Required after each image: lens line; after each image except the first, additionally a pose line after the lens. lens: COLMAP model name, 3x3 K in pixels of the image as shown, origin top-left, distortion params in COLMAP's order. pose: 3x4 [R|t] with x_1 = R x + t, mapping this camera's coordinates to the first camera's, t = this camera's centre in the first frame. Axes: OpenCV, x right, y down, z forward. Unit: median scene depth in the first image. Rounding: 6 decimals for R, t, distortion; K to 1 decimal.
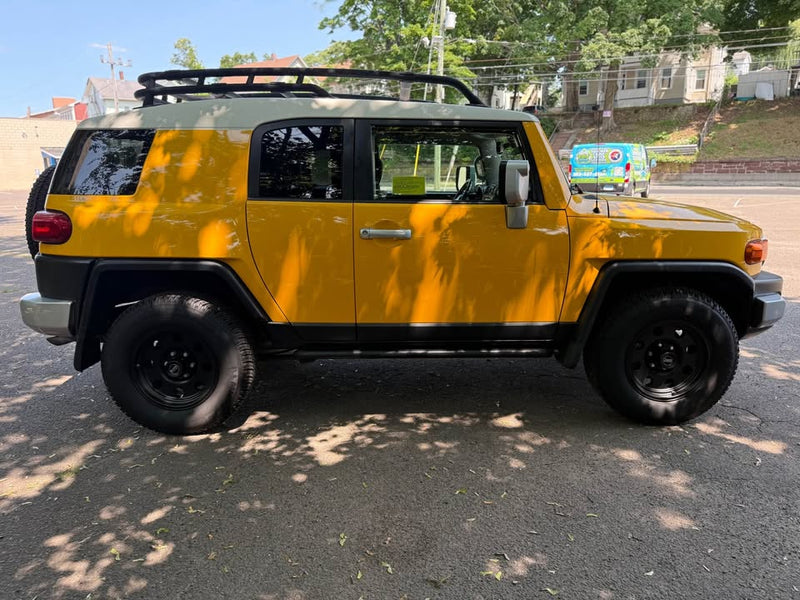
lens RADIAL K [[566.1, 0, 400.0], [0, 566.1, 300.0], [0, 0, 1]] dist [0.001846, -0.001664]
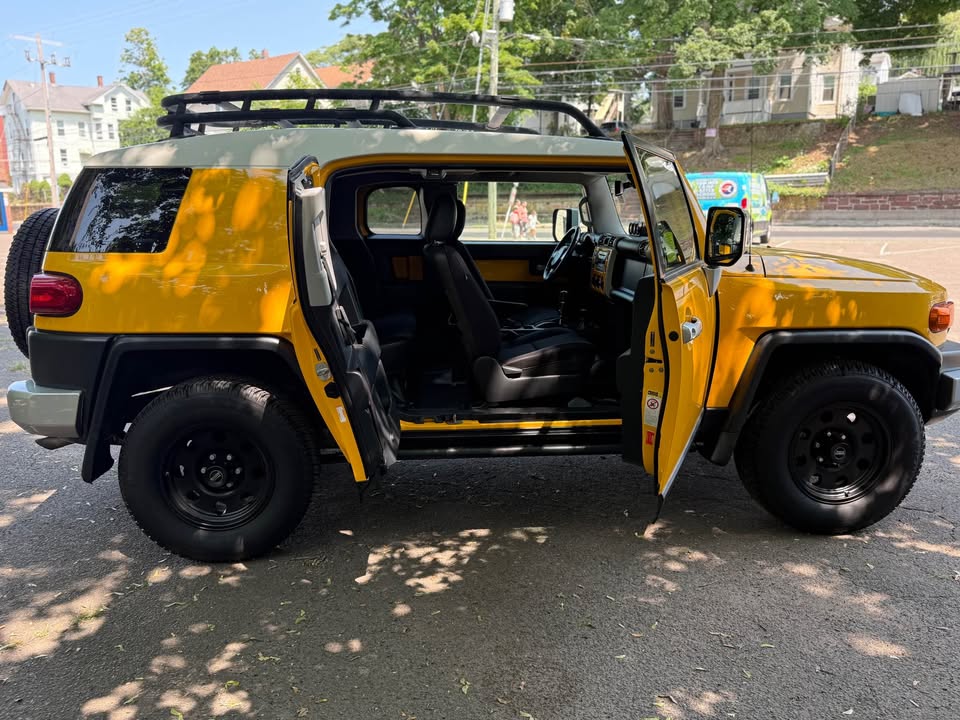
lens RADIAL K [[763.0, 0, 480.0], [0, 763.0, 360.0], [0, 0, 1]] dist [0.013215, -0.011686]
pose [[0.998384, -0.013697, 0.055151, -0.067837], [0.015149, 0.999547, -0.025998, -0.003228], [-0.054770, 0.026791, 0.998140, -0.042948]]
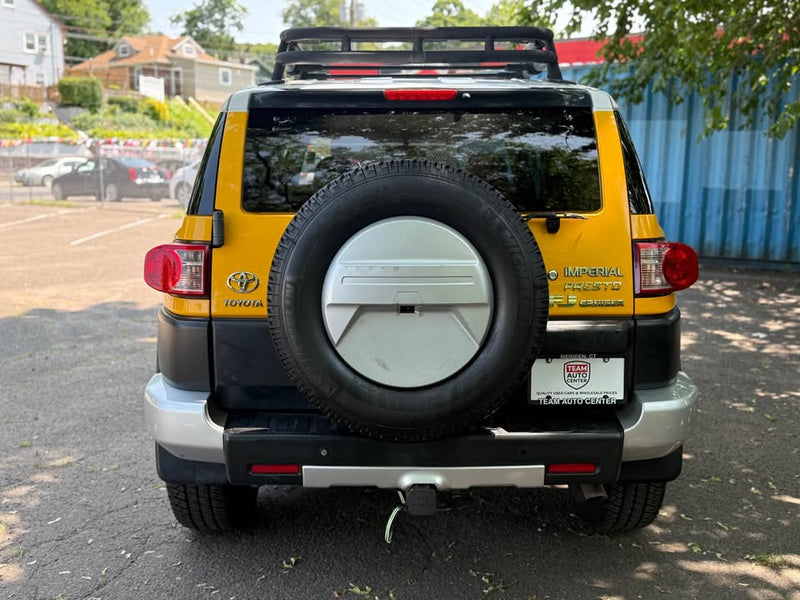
lens RADIAL K [[813.6, 0, 400.0], [0, 813.6, 300.0], [0, 0, 1]] dist [0.034818, -0.016997]
pose [[0.010470, -0.151673, 0.988375, -0.993659], [0.219585, 0.964651, 0.145706, -0.190657], [-0.975537, 0.215506, 0.043405, 0.824867]]
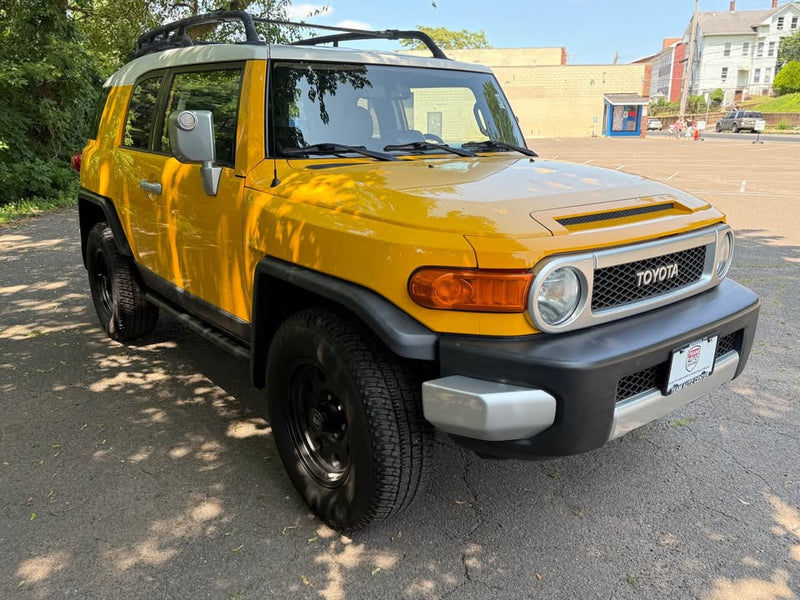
lens RADIAL K [[635.8, 0, 400.0], [0, 635.8, 300.0], [0, 0, 1]] dist [0.013215, -0.011686]
pose [[0.615151, 0.220046, -0.757079, 0.706341], [-0.179107, 0.974158, 0.137609, -0.098610], [0.767795, 0.050948, 0.638666, 0.403983]]
